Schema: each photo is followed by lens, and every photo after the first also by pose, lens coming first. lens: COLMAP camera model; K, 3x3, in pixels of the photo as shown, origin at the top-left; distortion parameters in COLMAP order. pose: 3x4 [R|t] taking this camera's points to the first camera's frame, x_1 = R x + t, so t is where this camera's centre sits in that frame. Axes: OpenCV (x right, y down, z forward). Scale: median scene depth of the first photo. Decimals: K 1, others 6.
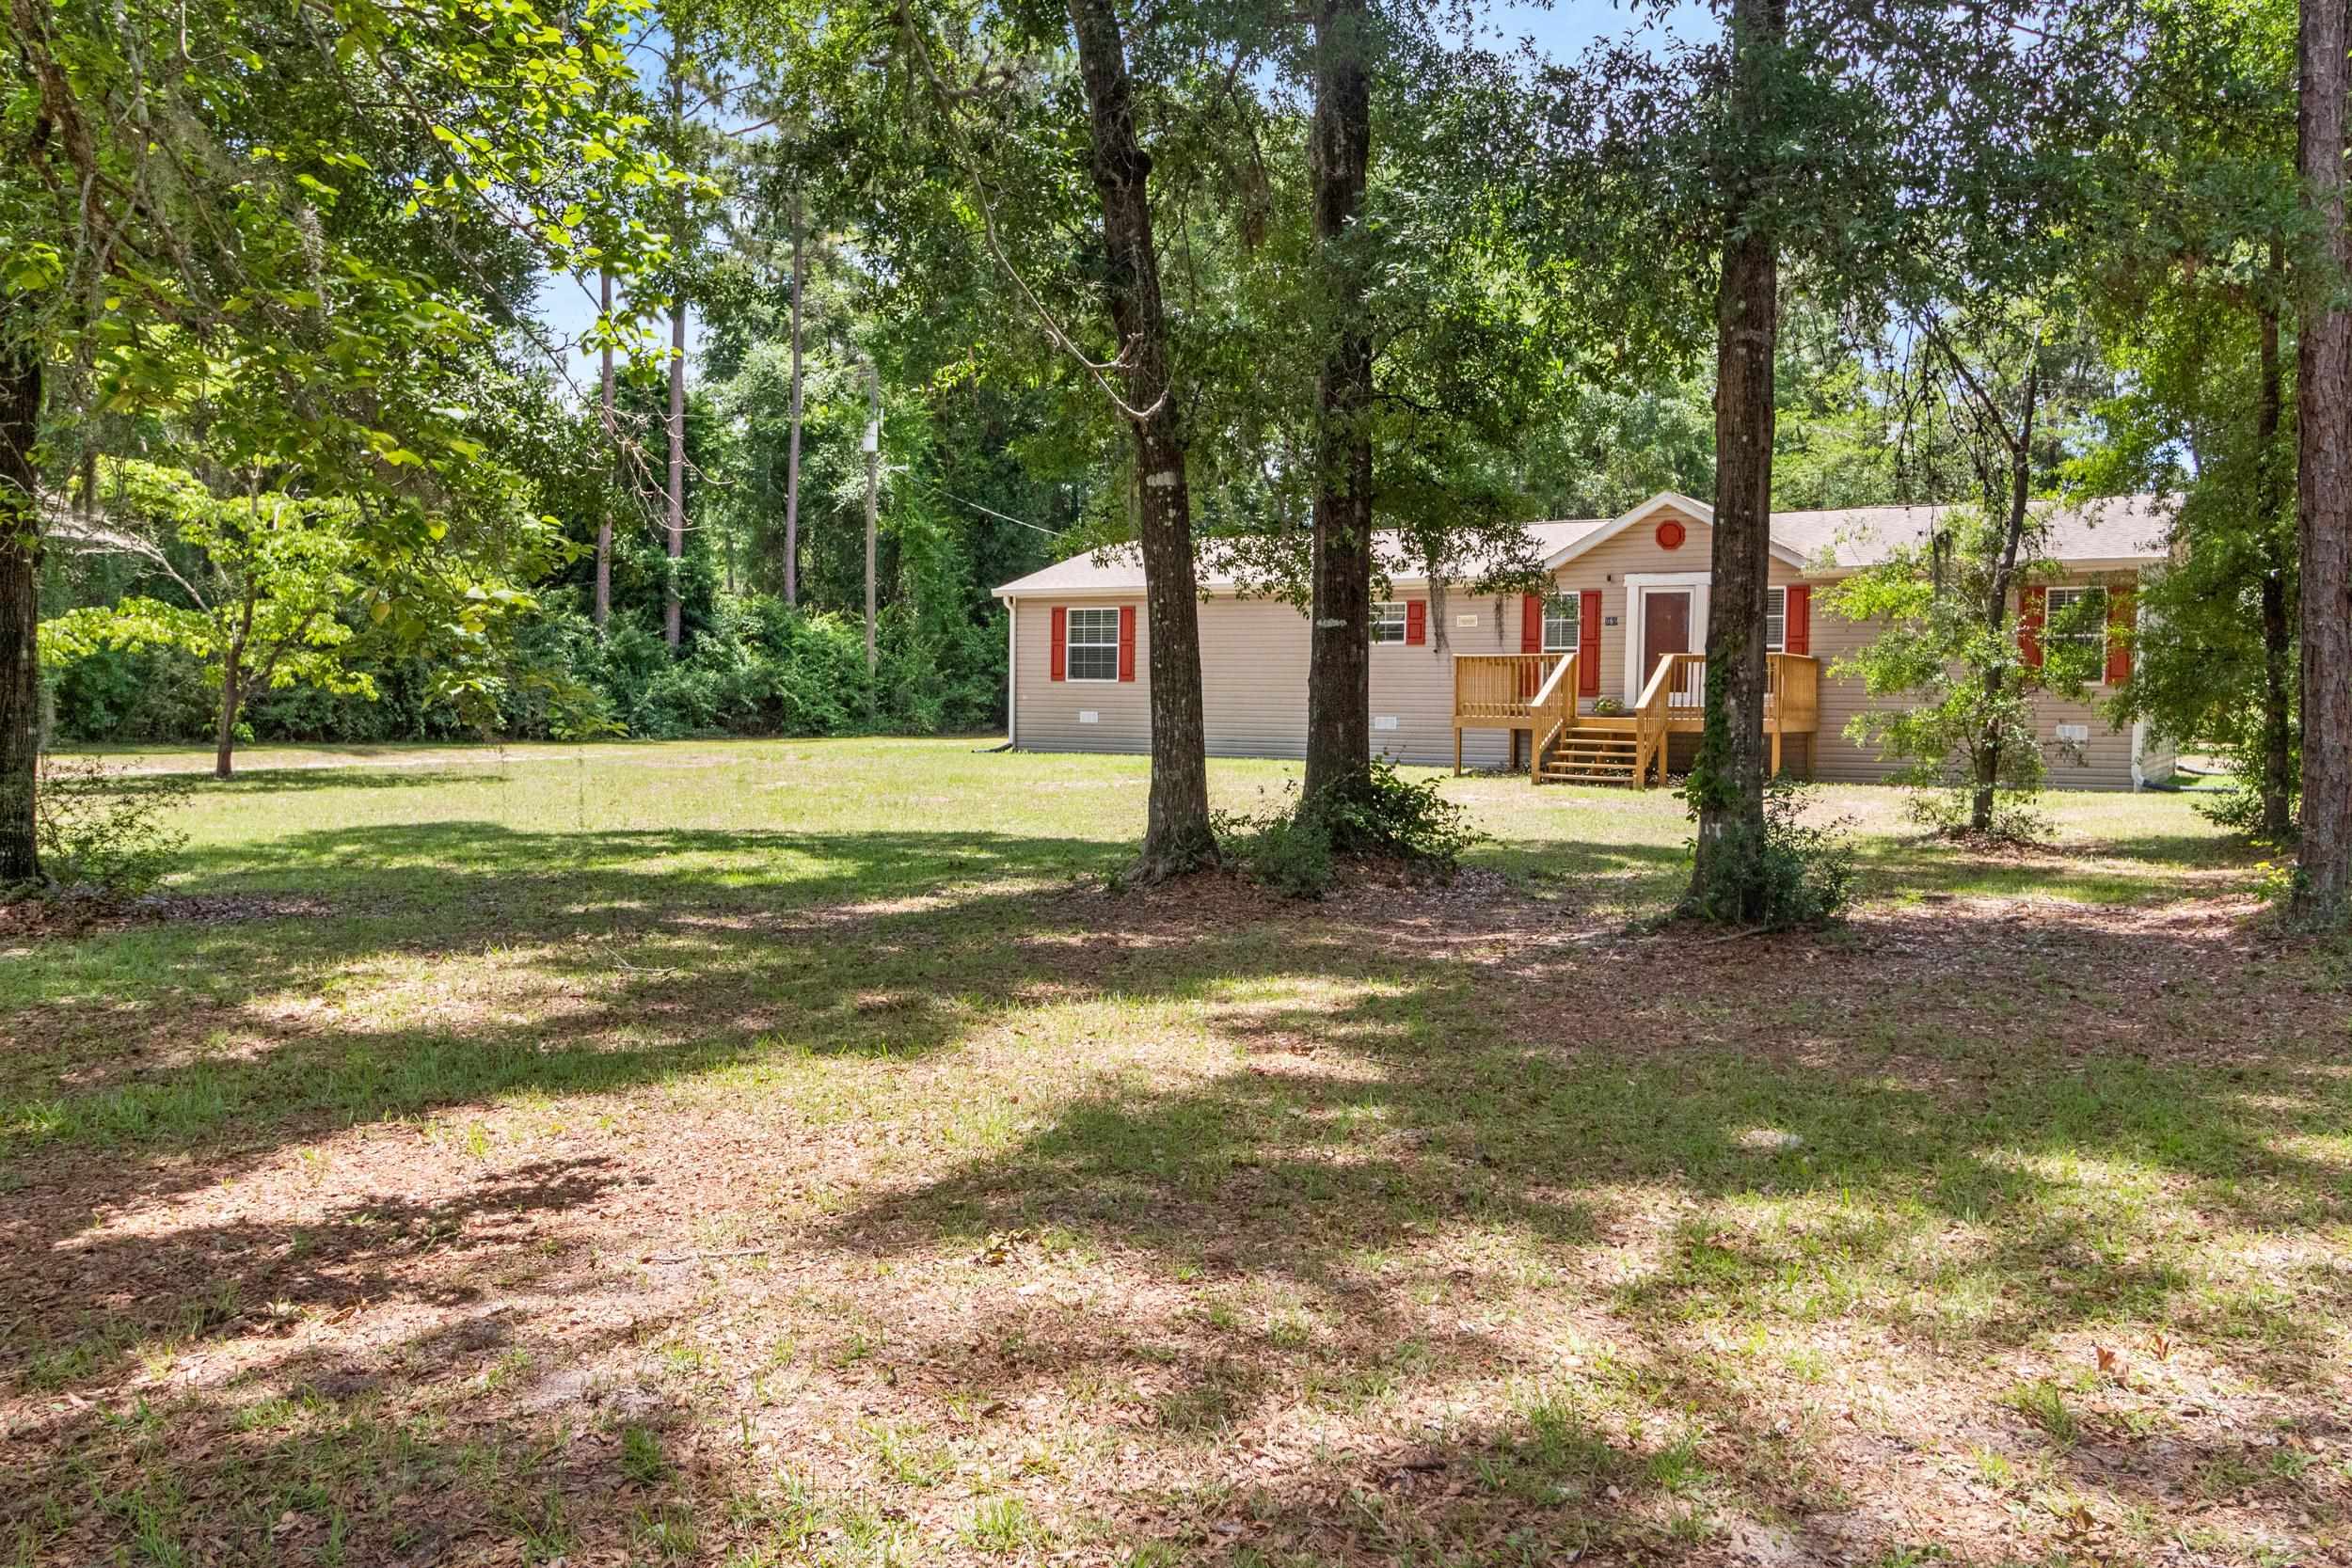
lens RADIAL K [[1865.7, 0, 1164.5], [0, 1865.7, 740.9], [0, 0, 1]] dist [0.002966, 0.007329]
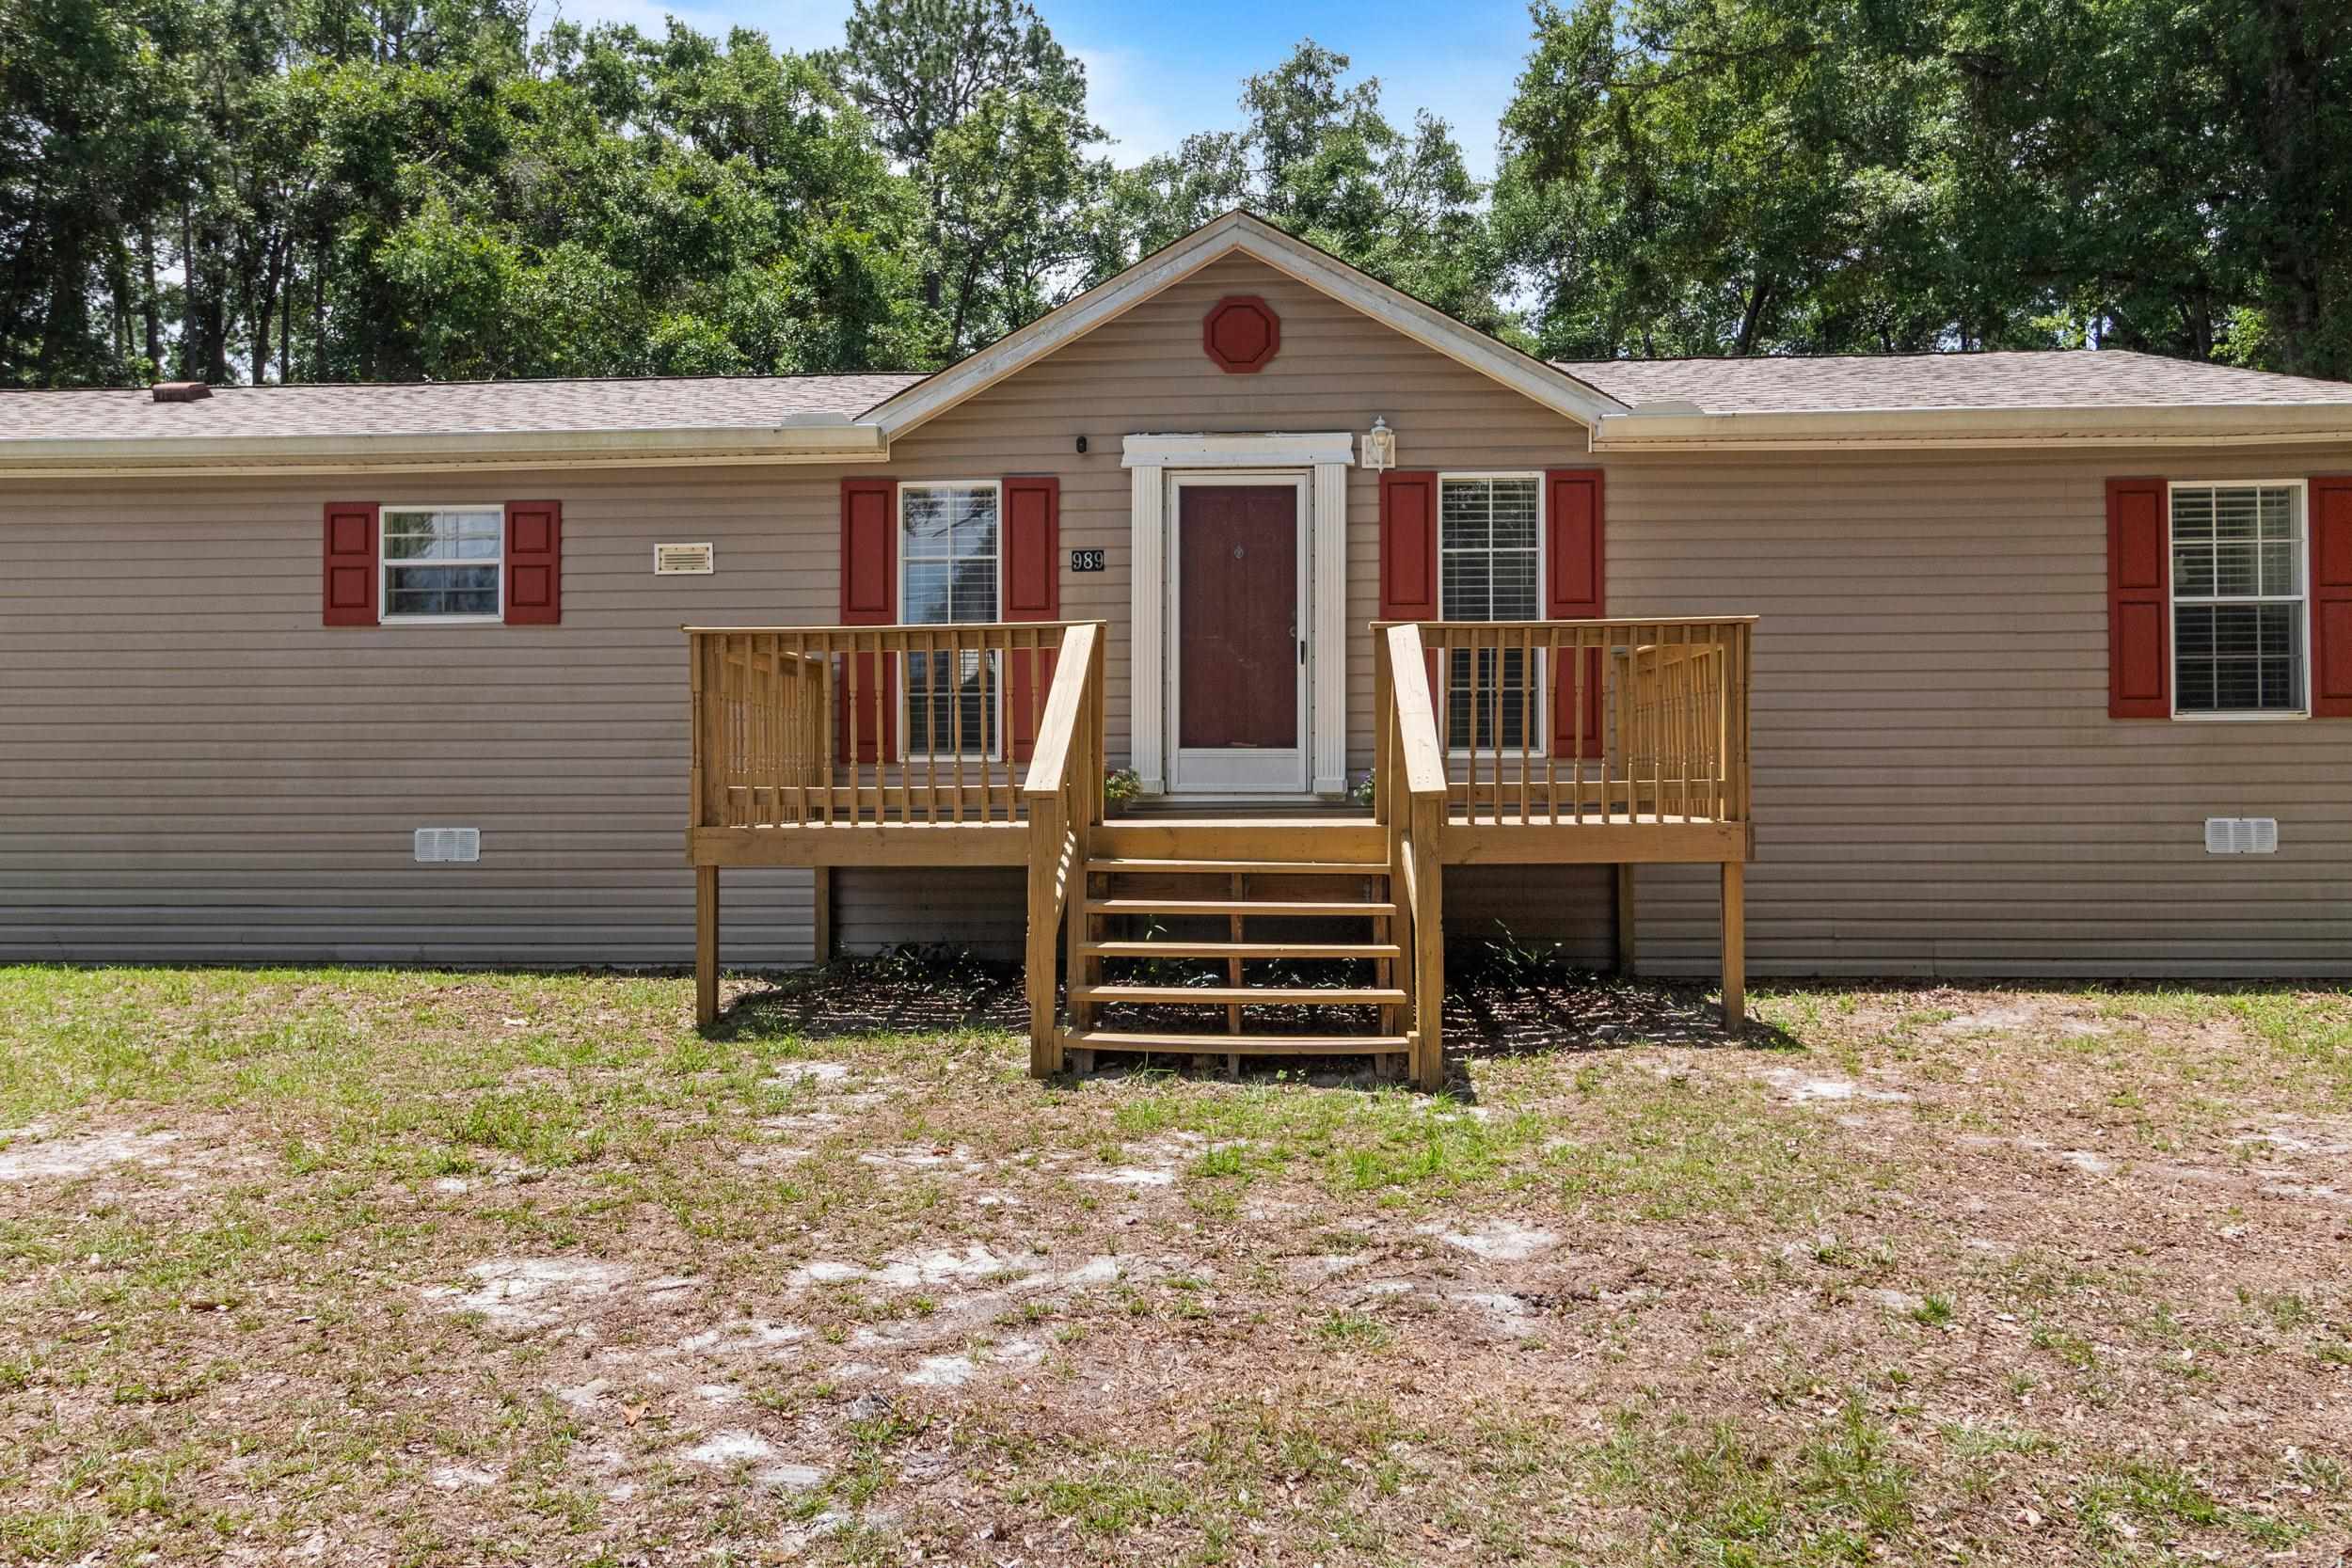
lens RADIAL K [[1865.7, 0, 1164.5], [0, 1865.7, 740.9], [0, 0, 1]] dist [0.002966, 0.007329]
pose [[0.879064, -0.003089, 0.476695, 0.071405], [0.023690, 0.999027, -0.037213, -0.013190], [-0.476116, 0.044006, 0.878281, 0.638585]]
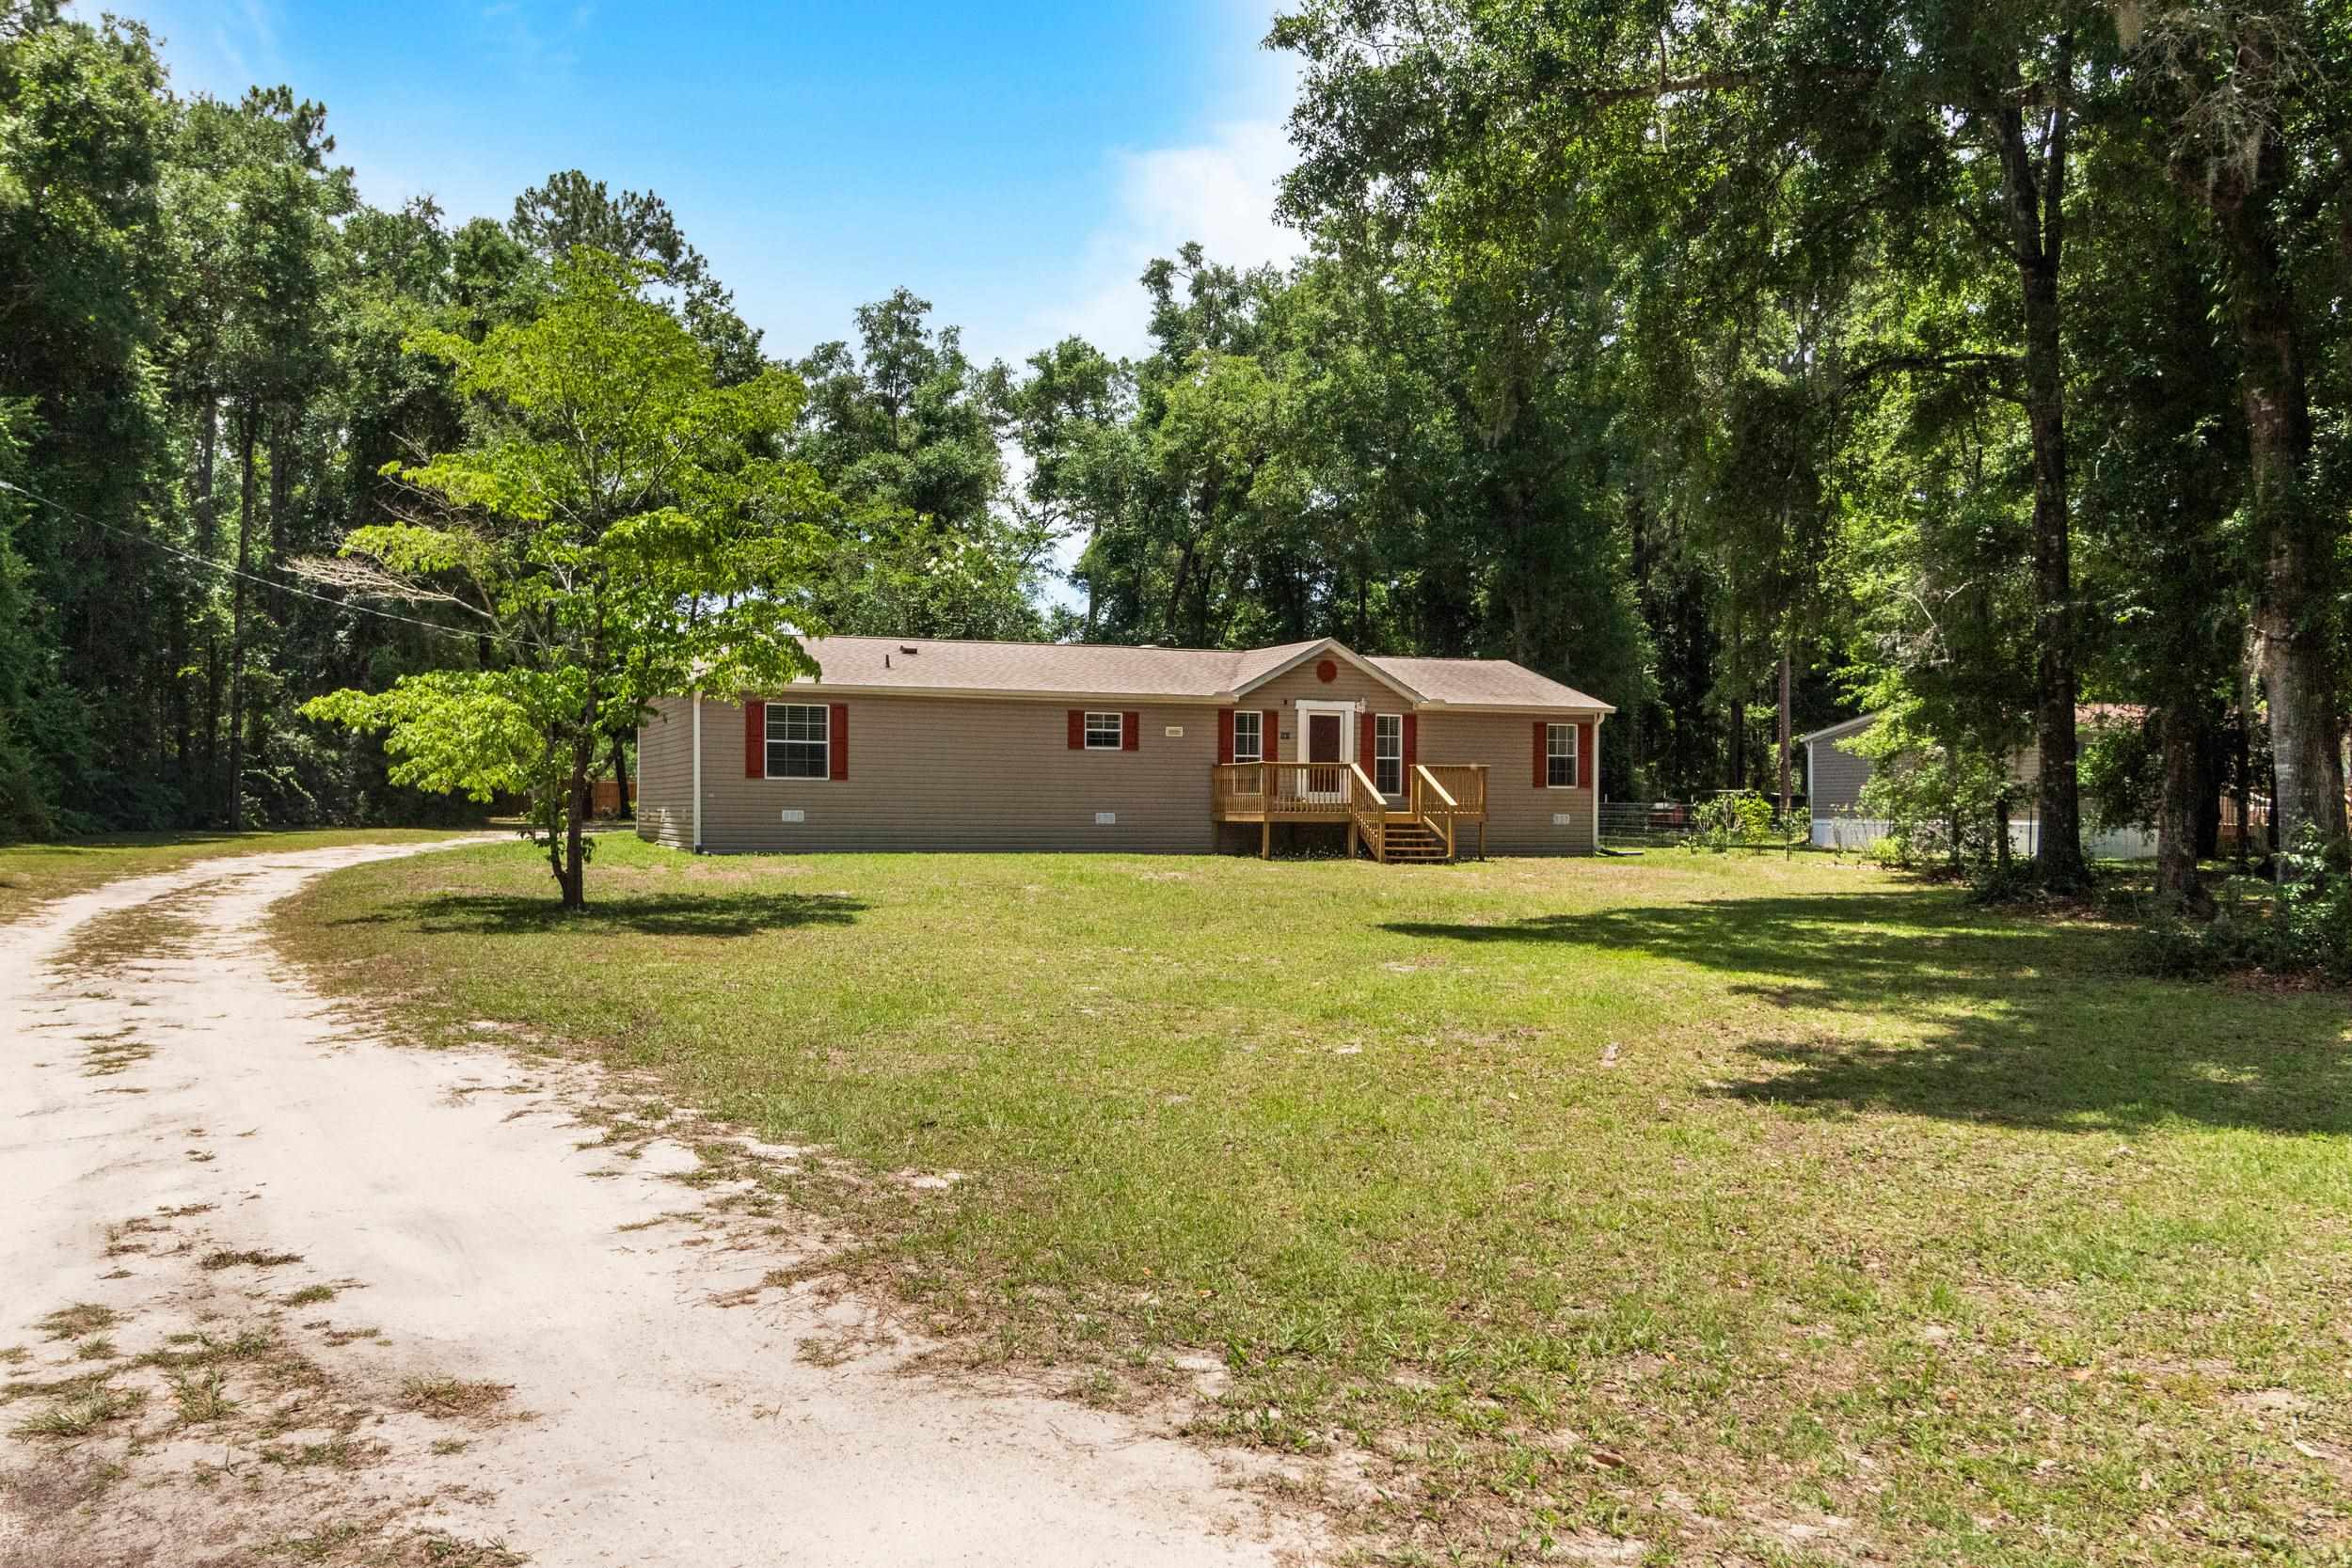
lens RADIAL K [[1899.5, 0, 1176.0], [0, 1899.5, 784.0], [0, 0, 1]] dist [-0.002245, -0.001661]
pose [[0.586989, 0.001645, 0.809593, -0.817193], [0.015397, 0.999794, -0.013195, -0.014925], [-0.809449, 0.020210, 0.586843, 0.289425]]
